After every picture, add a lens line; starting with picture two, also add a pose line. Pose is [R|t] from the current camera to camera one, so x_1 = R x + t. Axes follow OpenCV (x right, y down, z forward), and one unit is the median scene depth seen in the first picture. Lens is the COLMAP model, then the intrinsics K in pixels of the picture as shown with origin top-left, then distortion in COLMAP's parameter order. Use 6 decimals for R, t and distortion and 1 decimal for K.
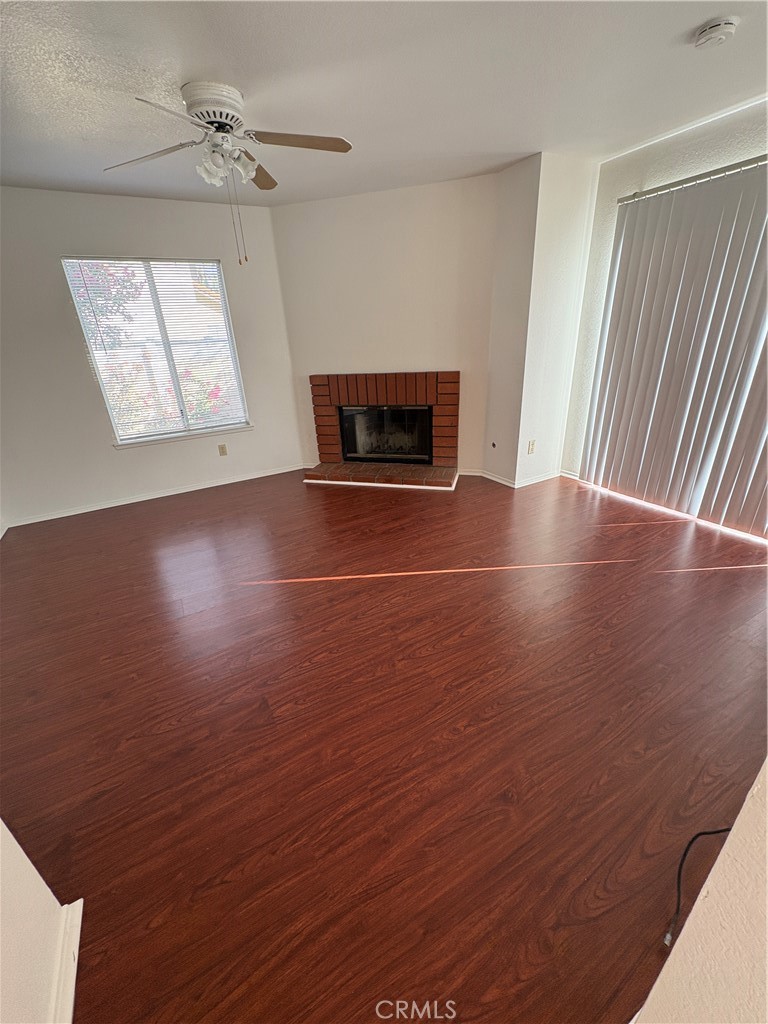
lens RADIAL K [[408.9, 0, 382.9], [0, 408.9, 512.9], [0, 0, 1]] dist [-0.007191, 0.000097]
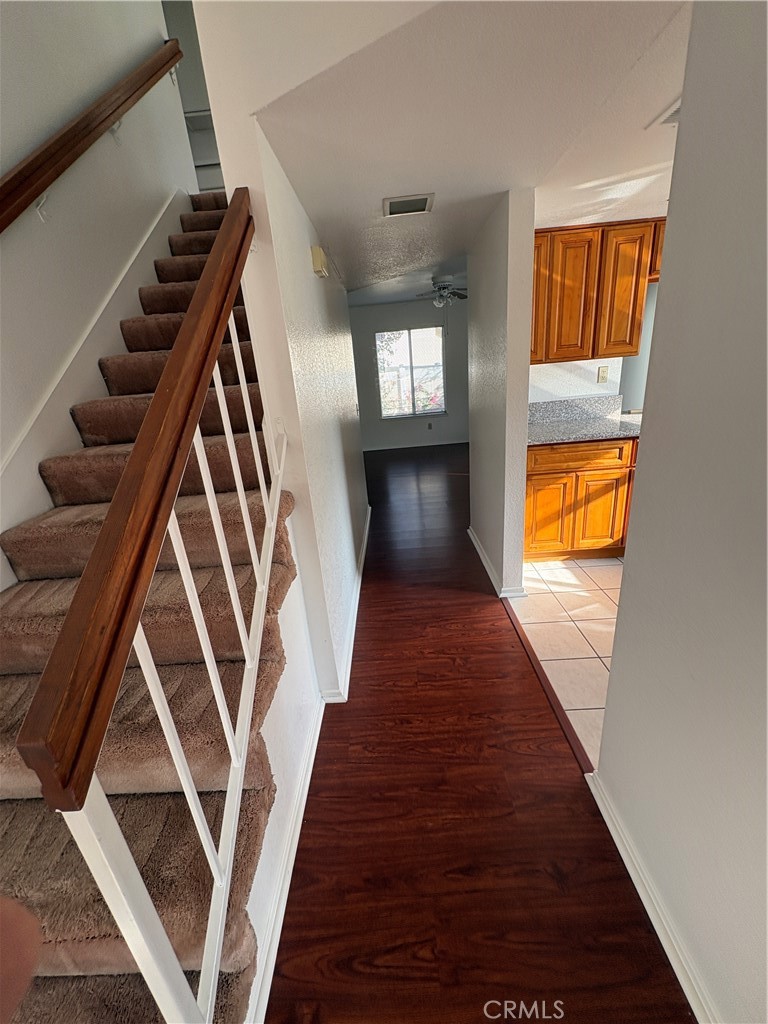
lens RADIAL K [[408.9, 0, 383.6], [0, 408.9, 512.7], [0, 0, 1]] dist [-0.007191, 0.000097]
pose [[0.867550, 0.148318, -0.474720, 0.332264], [-0.173655, 0.984759, -0.009683, 0.267394], [0.466049, 0.090838, 0.880083, -0.623552]]
